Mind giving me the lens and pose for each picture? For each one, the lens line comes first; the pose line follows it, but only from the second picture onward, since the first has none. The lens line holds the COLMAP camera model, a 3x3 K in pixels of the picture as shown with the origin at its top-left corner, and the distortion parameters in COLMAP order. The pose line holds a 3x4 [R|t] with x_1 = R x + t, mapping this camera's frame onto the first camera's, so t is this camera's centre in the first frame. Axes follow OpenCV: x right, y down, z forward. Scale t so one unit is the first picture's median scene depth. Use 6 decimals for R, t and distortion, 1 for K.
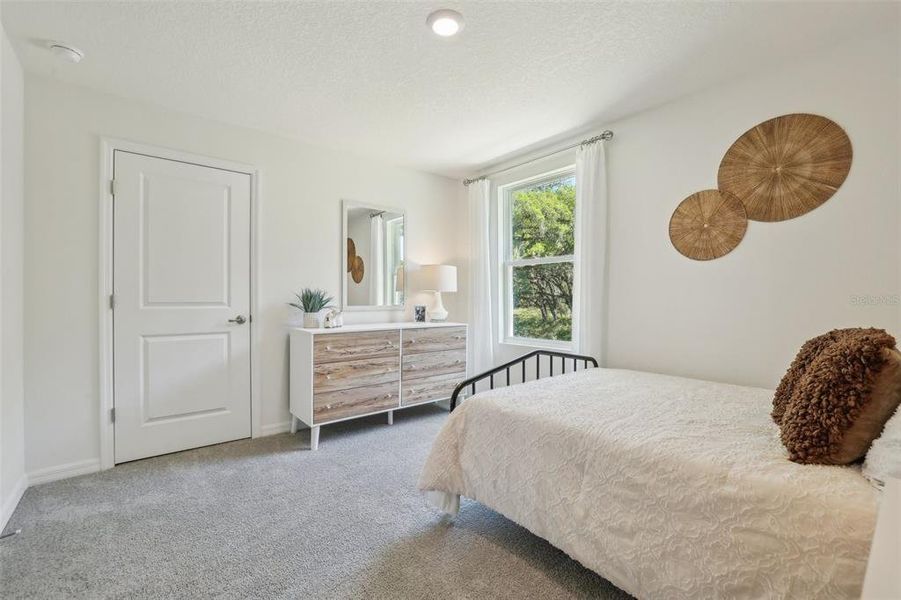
lens RADIAL K [[386.8, 0, 448.3], [0, 386.8, 296.1], [0, 0, 1]] dist [-0.044139, 0.014128]
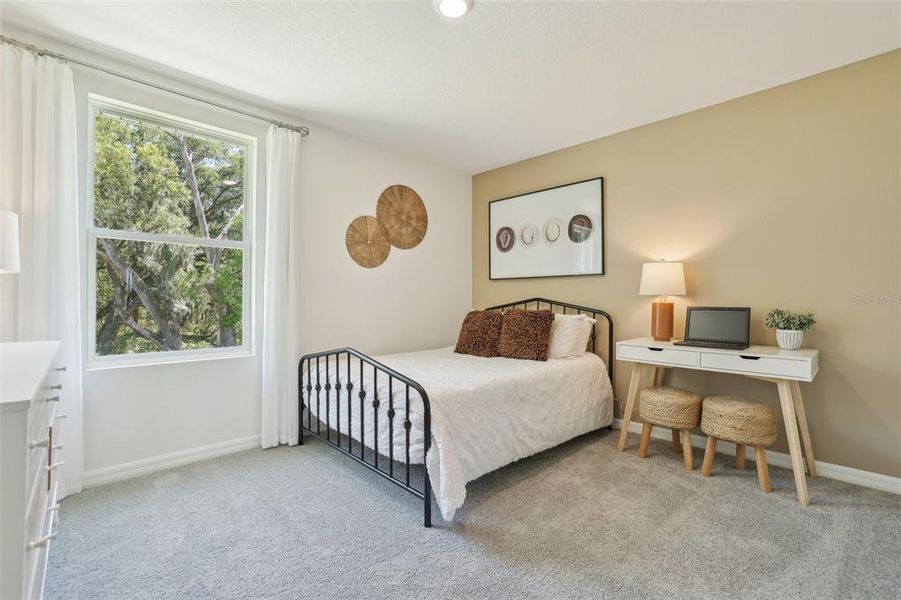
lens RADIAL K [[386.8, 0, 448.3], [0, 386.8, 296.1], [0, 0, 1]] dist [-0.044139, 0.014128]
pose [[-0.072017, 0.013900, 0.997307, -0.613866], [-0.010077, 0.999842, -0.014663, 0.020760], [-0.997352, -0.011106, -0.071865, 0.704373]]
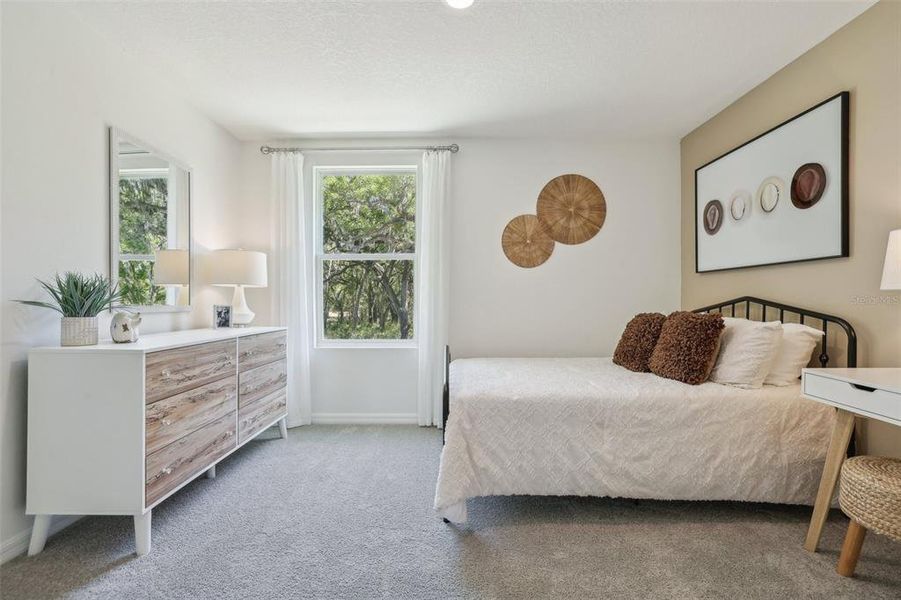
lens RADIAL K [[409.5, 0, 450.5], [0, 409.5, 300.0], [0, 0, 1]] dist [-0.043554, 0.017392]
pose [[0.642899, 0.003229, 0.765944, -0.503584], [-0.006016, 0.999982, 0.000834, 0.016250], [-0.765927, -0.005144, 0.642906, 0.253073]]
